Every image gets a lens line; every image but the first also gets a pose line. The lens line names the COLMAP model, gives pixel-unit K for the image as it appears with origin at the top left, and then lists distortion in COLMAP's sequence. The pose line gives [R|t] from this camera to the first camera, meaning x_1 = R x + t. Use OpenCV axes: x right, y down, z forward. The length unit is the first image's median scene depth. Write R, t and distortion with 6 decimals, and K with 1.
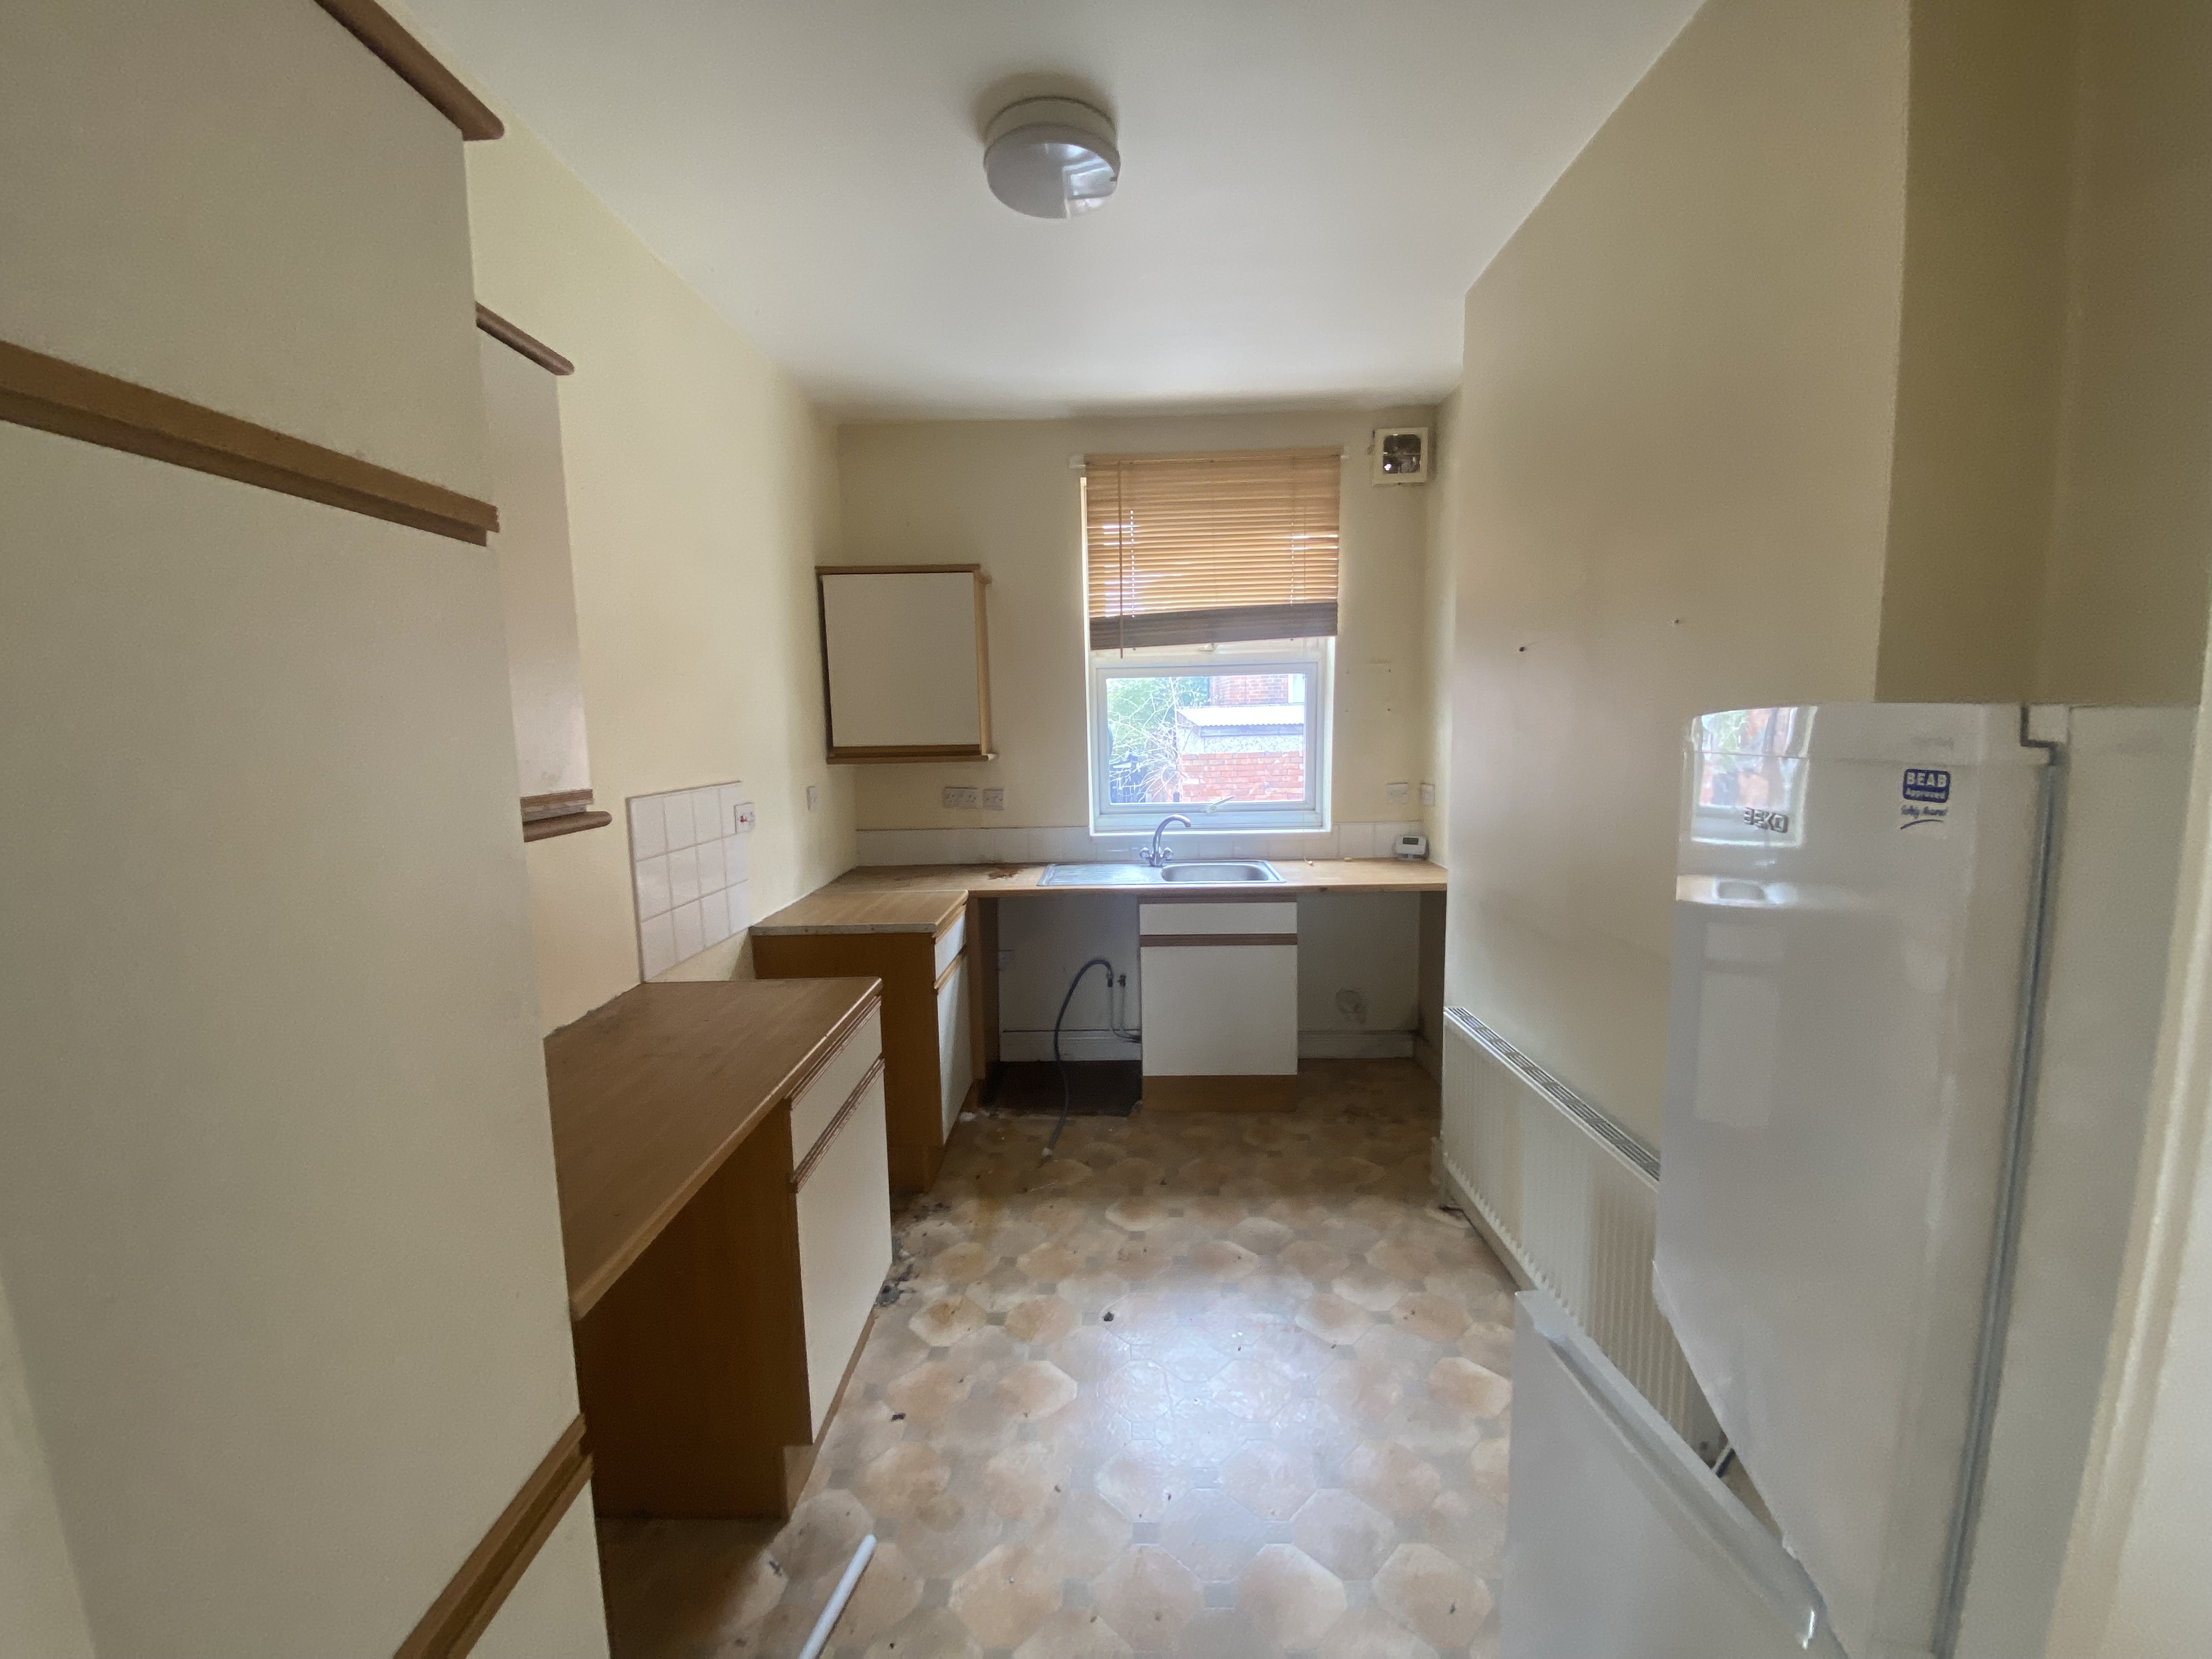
lens RADIAL K [[922.4, 0, 1107.8], [0, 922.4, 833.5], [0, 0, 1]] dist [-0.001796, -0.000334]
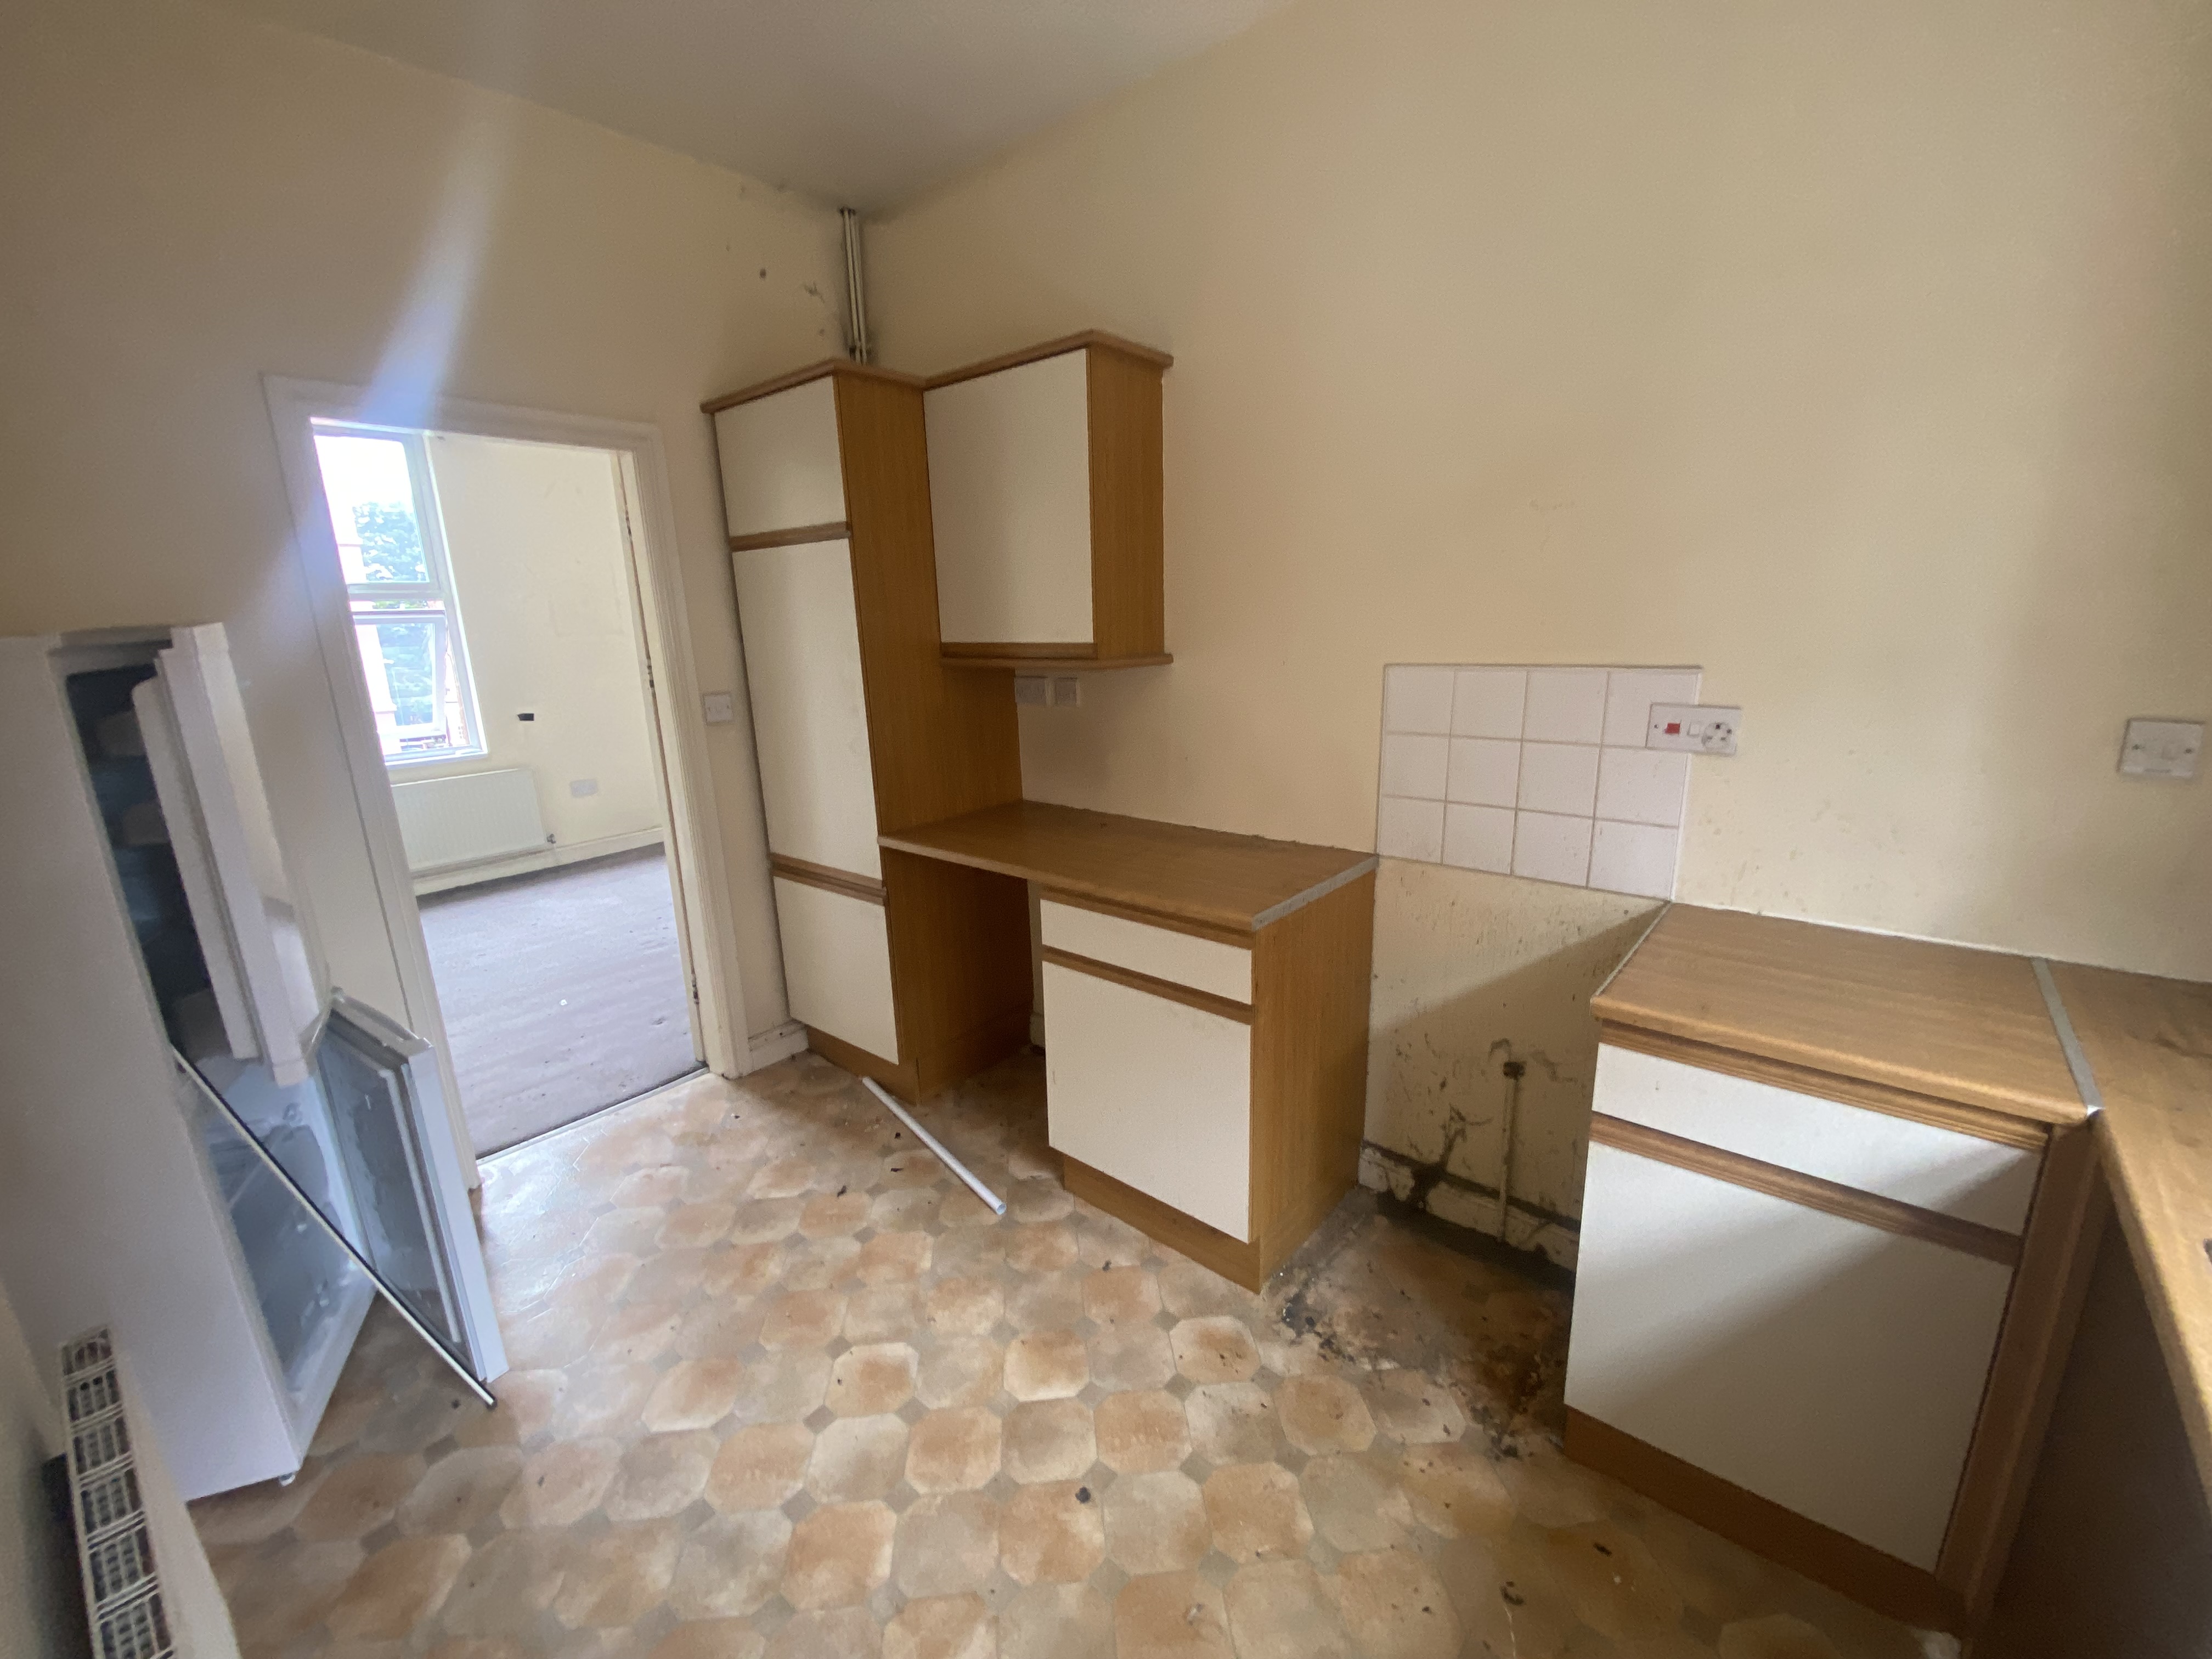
lens RADIAL K [[922.4, 0, 1117.1], [0, 922.4, 836.7], [0, 0, 1]] dist [-0.001796, -0.000334]
pose [[-0.633222, 0.218426, -0.742510, 0.399983], [-0.058739, 0.943022, 0.327504, -0.162906], [0.771738, 0.250997, -0.584312, 1.352005]]
